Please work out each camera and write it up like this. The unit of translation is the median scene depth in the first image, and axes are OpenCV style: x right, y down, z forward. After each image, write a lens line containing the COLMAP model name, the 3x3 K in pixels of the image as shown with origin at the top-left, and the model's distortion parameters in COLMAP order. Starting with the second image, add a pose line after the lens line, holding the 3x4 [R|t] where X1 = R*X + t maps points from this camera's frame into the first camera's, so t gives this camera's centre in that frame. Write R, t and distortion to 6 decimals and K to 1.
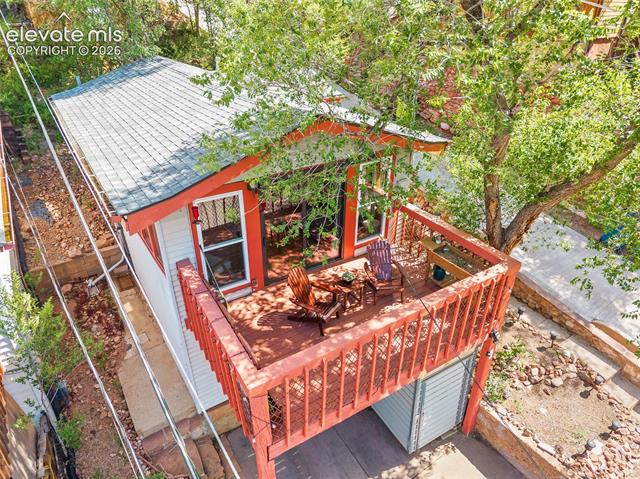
lens RADIAL K [[458.7, 0, 317.2], [0, 458.7, 240.0], [0, 0, 1]] dist [-0.001895, 0.001958]
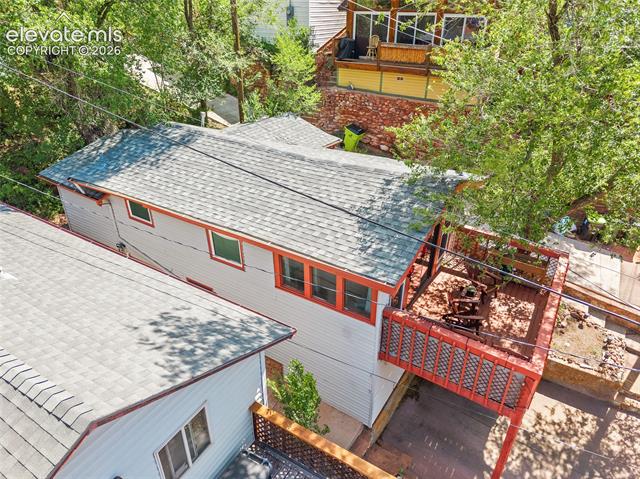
lens RADIAL K [[458.7, 0, 317.2], [0, 458.7, 240.0], [0, 0, 1]] dist [-0.001895, 0.001958]
pose [[0.910261, -0.199817, 0.362626, -0.696707], [0.197694, 0.979304, 0.043372, -0.181505], [-0.363788, 0.032209, 0.930925, -0.108350]]
